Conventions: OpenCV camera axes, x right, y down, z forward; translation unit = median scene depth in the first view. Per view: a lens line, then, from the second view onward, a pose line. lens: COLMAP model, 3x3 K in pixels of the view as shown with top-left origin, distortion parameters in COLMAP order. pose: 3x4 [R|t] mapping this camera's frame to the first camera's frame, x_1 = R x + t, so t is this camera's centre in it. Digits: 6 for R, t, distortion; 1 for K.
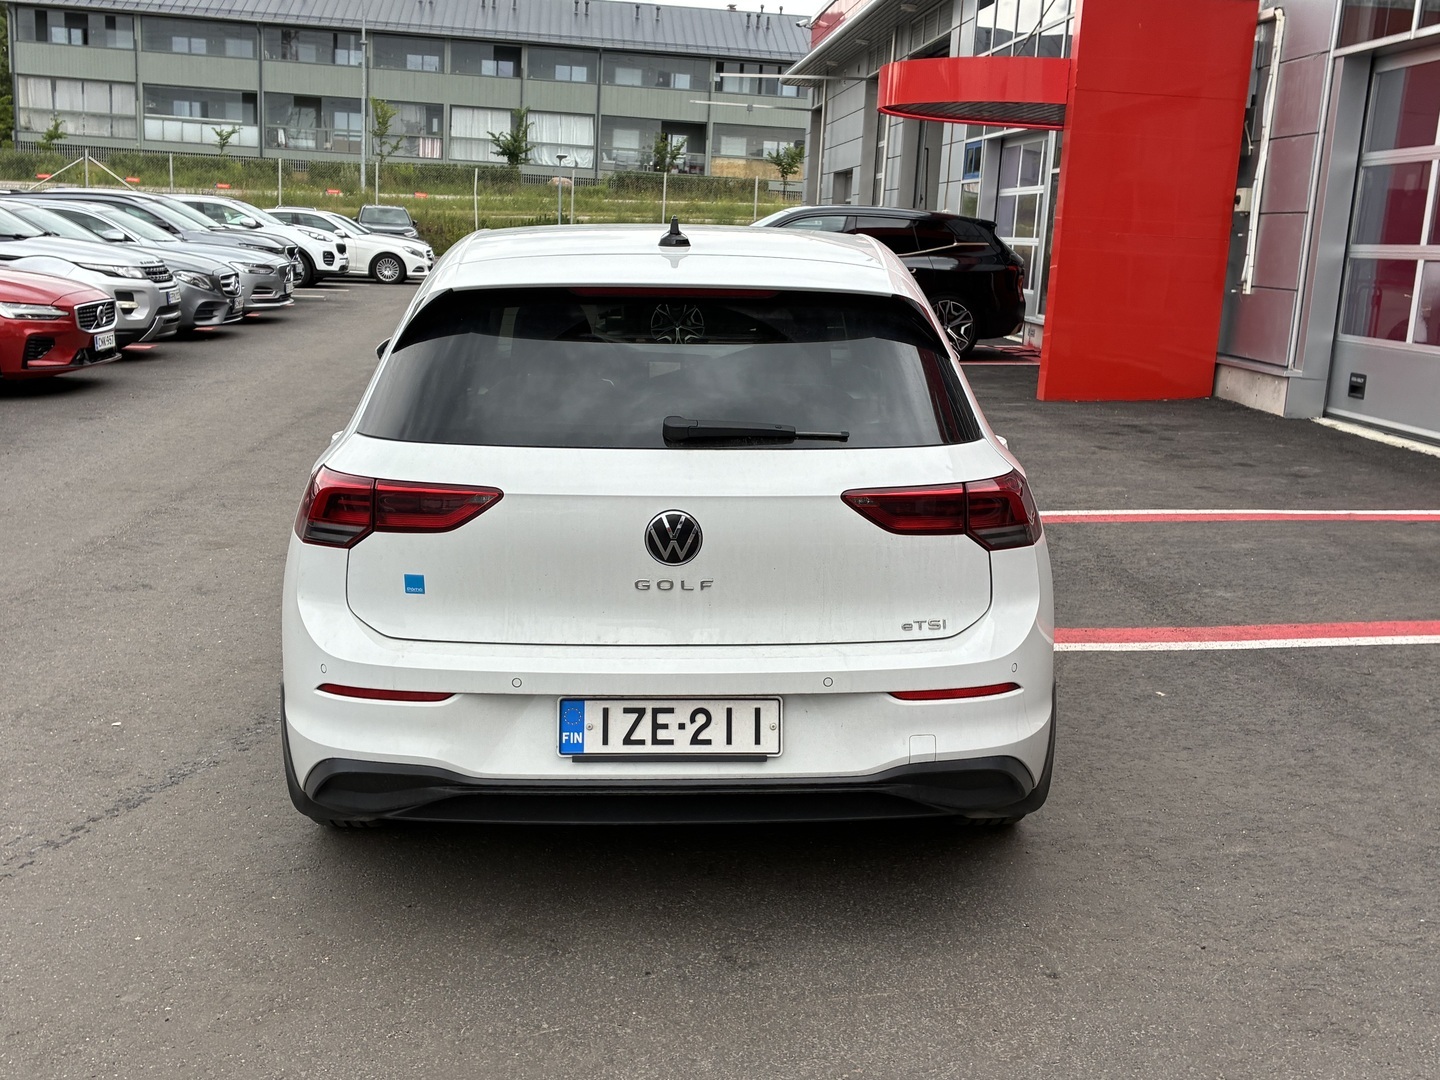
lens RADIAL K [[1538.4, 0, 722.9], [0, 1538.4, 490.8], [0, 0, 1]] dist [0.051912, 0.010525]
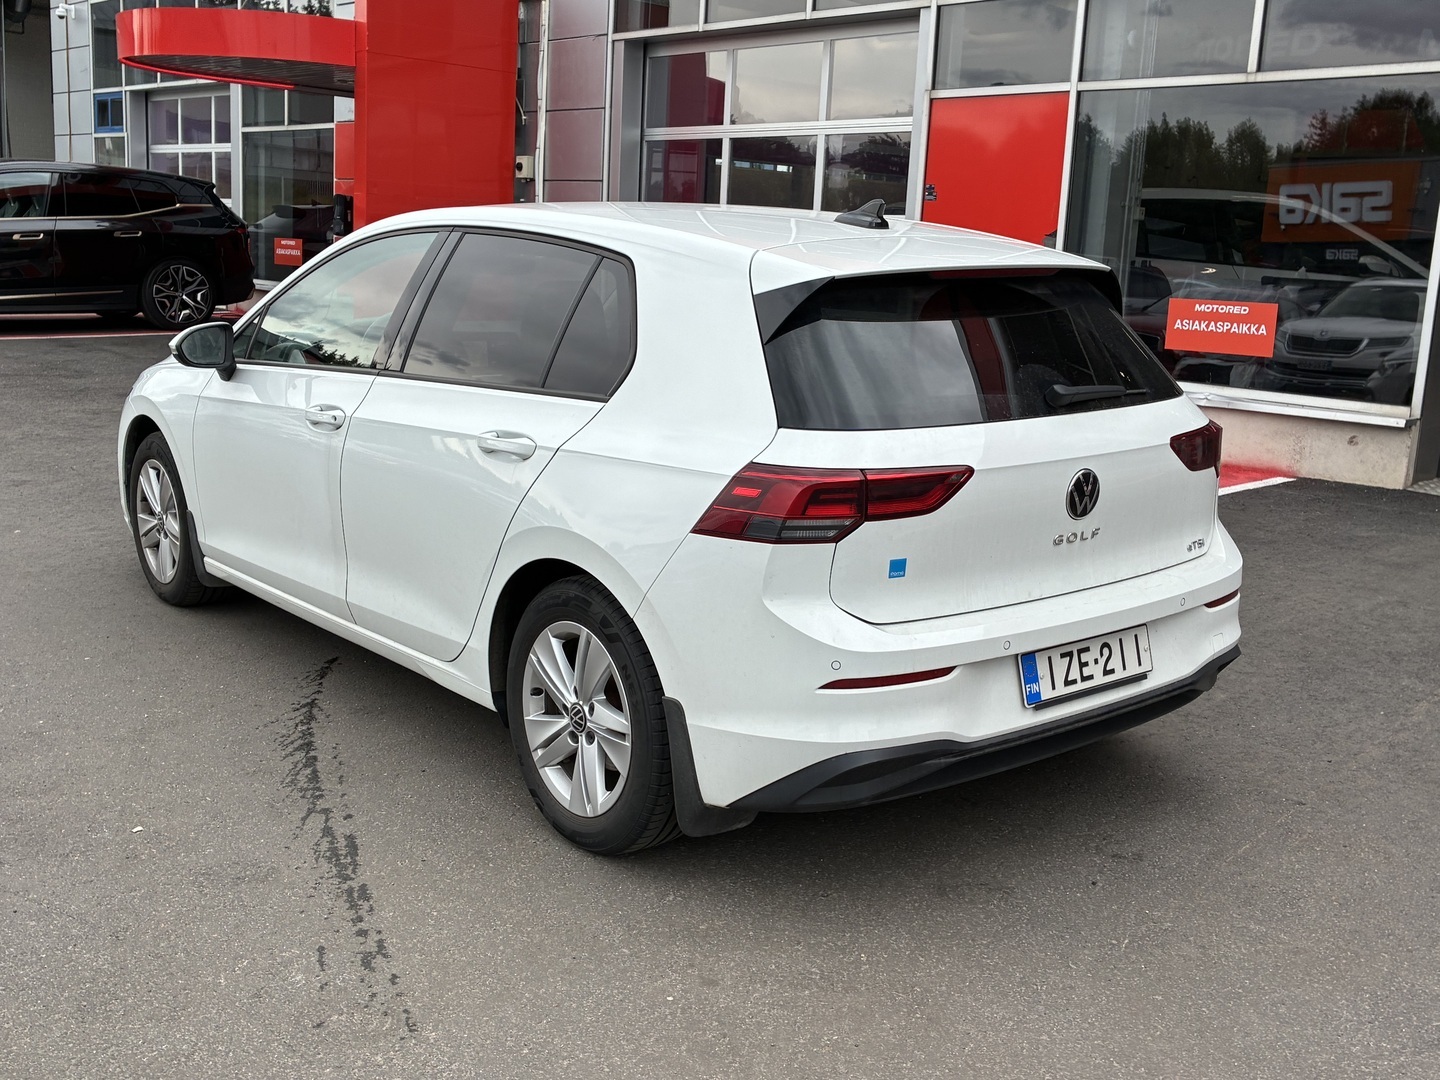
lens RADIAL K [[1543.7, 0, 724.7], [0, 1543.7, 498.7], [0, 0, 1]] dist [0.009233, 0.024839]
pose [[0.804711, -0.111089, 0.583180, -0.143723], [0.092373, 0.993802, 0.061845, -0.009516], [-0.586436, 0.004103, 0.809985, 0.040665]]
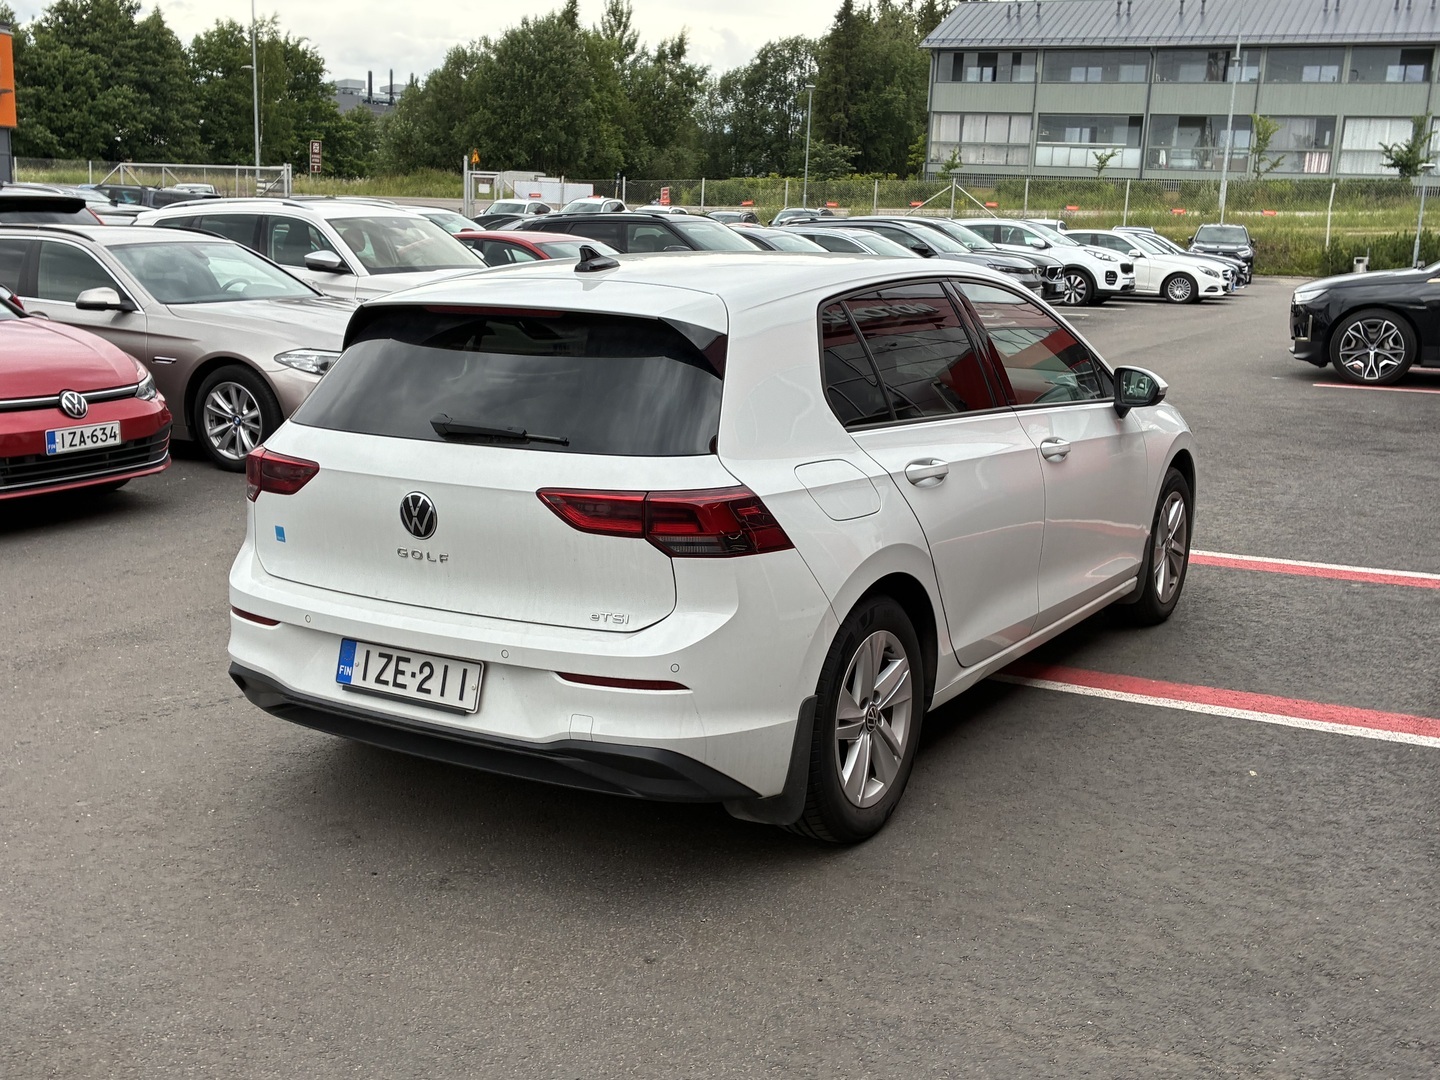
lens RADIAL K [[1543.7, 0, 724.7], [0, 1543.7, 498.7], [0, 0, 1]] dist [0.009233, 0.024839]
pose [[0.833838, 0.085150, -0.545402, 0.131438], [-0.088913, 0.995848, 0.019541, -0.004273], [0.544802, 0.032200, 0.837947, 0.021434]]
